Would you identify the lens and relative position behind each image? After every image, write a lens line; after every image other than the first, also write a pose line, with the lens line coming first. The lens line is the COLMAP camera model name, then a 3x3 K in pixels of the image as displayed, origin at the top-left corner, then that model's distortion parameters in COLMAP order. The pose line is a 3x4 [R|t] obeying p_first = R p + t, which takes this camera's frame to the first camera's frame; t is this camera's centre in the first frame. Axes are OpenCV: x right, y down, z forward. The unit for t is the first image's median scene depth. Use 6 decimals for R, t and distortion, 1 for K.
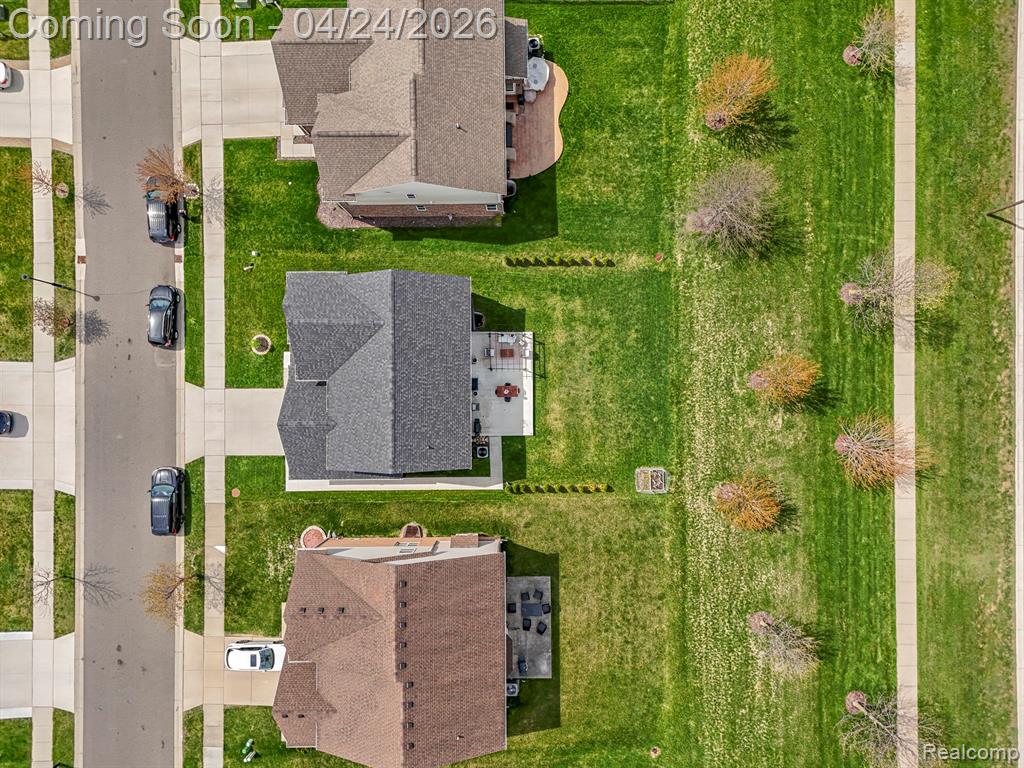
lens RADIAL K [[736.8, 0, 512.3], [0, 736.8, 395.9], [0, 0, 1]] dist [0.039633, -0.001254]
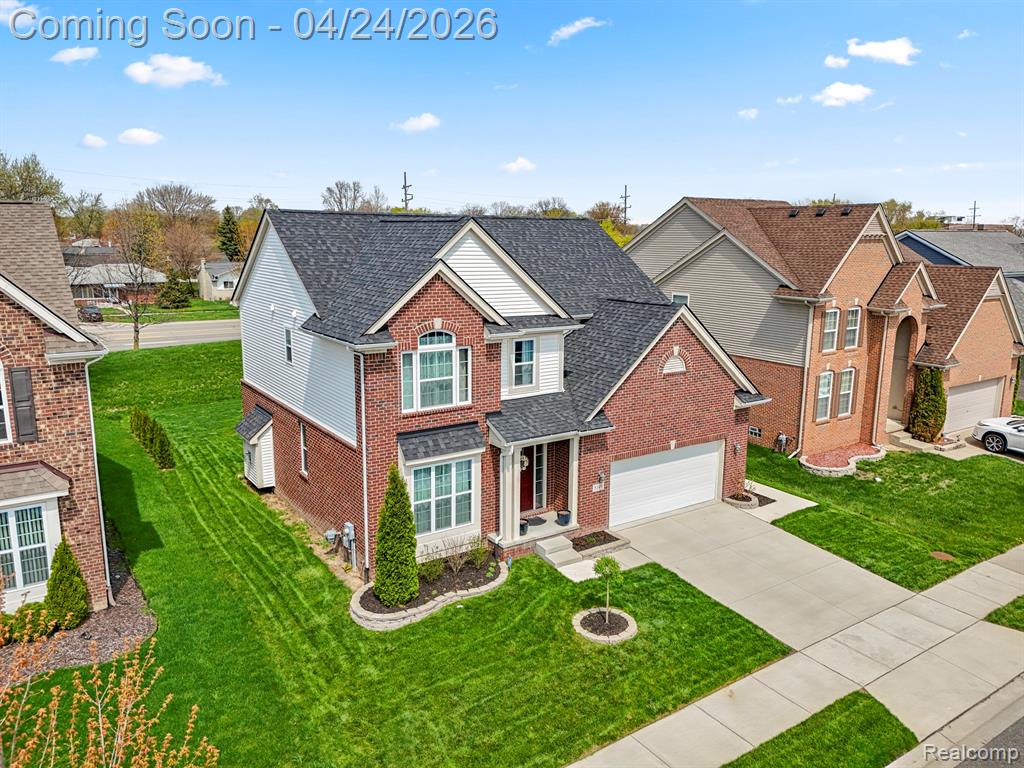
lens RADIAL K [[752.9, 0, 512.0], [0, 752.9, 384.0], [0, 0, 1]] dist [0.044976, -0.006591]
pose [[-0.556766, -0.157244, 0.815650, -0.568026], [0.830669, -0.105636, 0.546653, -0.268408], [0.000204, 0.981894, 0.189432, 0.848716]]
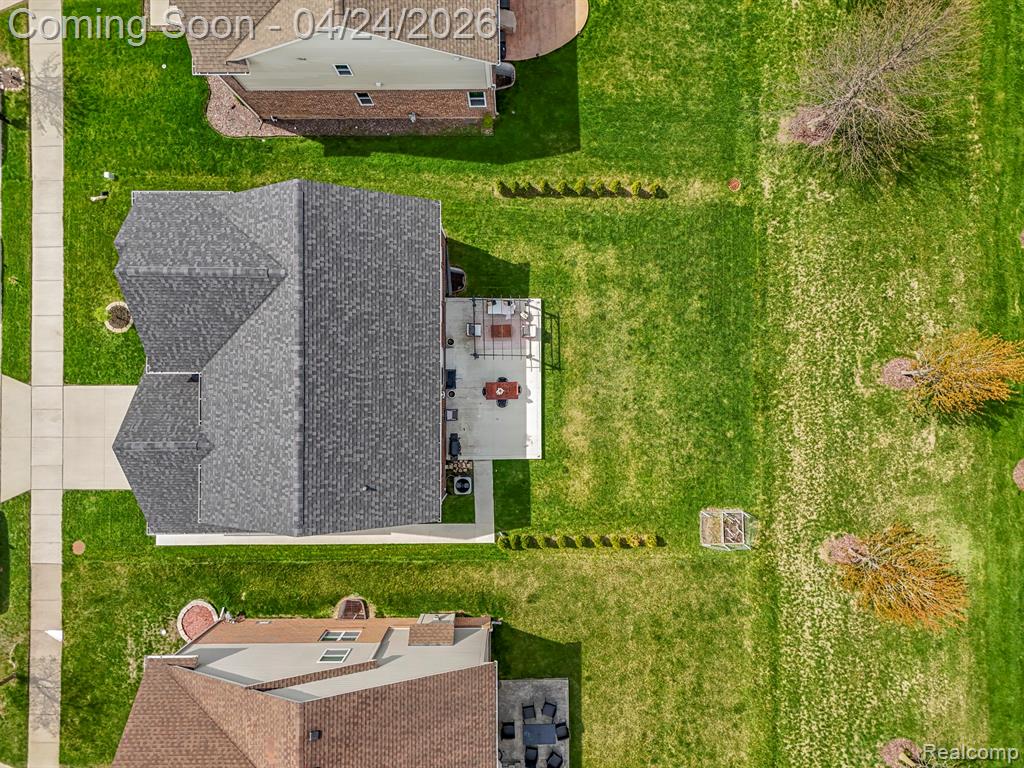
lens RADIAL K [[748.6, 0, 512.0], [0, 748.6, 384.0], [0, 0, 1]] dist [0.082235, -0.076756]
pose [[0.999988, 0.001595, 0.004571, -0.000585], [-0.001564, 0.999975, -0.006919, -0.007319], [-0.004582, 0.006911, 0.999966, 0.340502]]
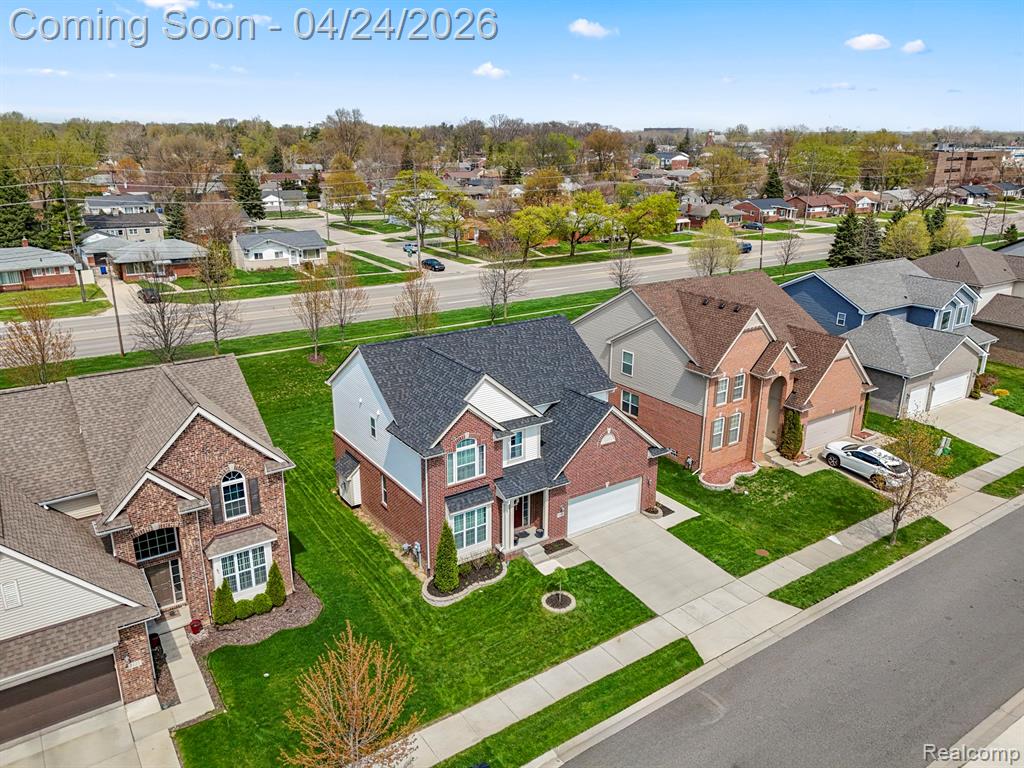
lens RADIAL K [[748.6, 0, 512.0], [0, 748.6, 384.0], [0, 0, 1]] dist [0.082235, -0.076756]
pose [[-0.558182, -0.254690, 0.789662, -0.751736], [0.829717, -0.173164, 0.530645, -0.389288], [0.001591, 0.951392, 0.307978, 0.660909]]
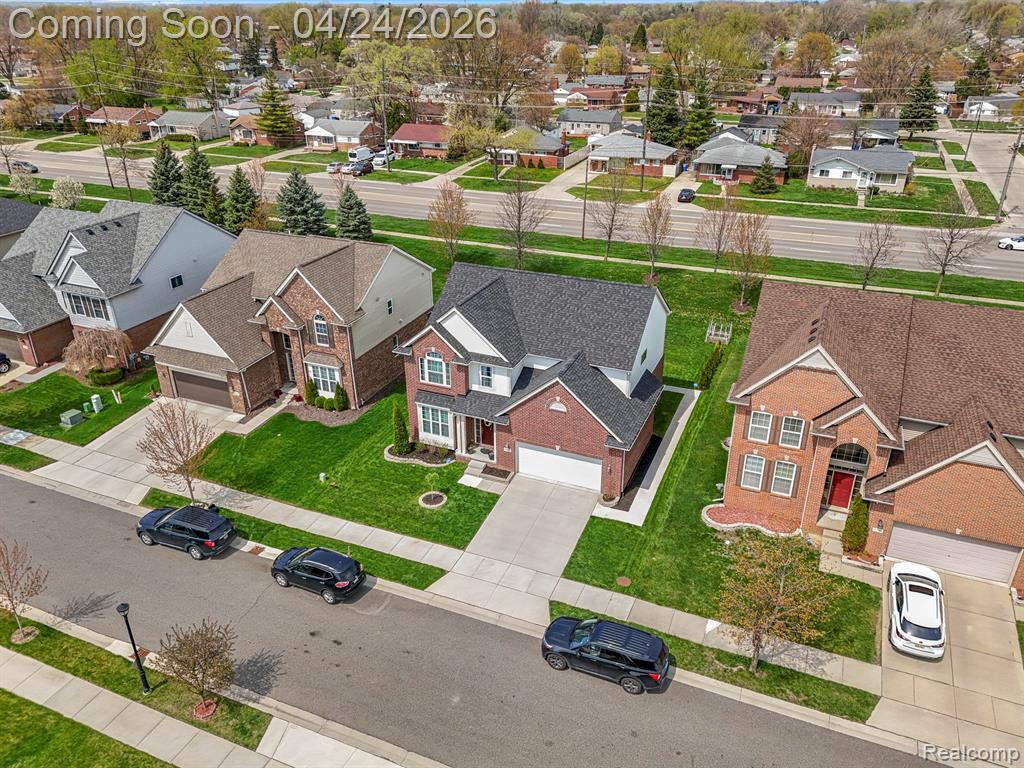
lens RADIAL K [[748.6, 0, 512.0], [0, 748.6, 384.0], [0, 0, 1]] dist [0.082235, -0.076756]
pose [[0.397999, -0.399129, 0.826010, -0.874690], [0.917380, 0.169946, -0.359906, 0.246720], [0.003272, 0.901008, 0.433791, 0.588943]]
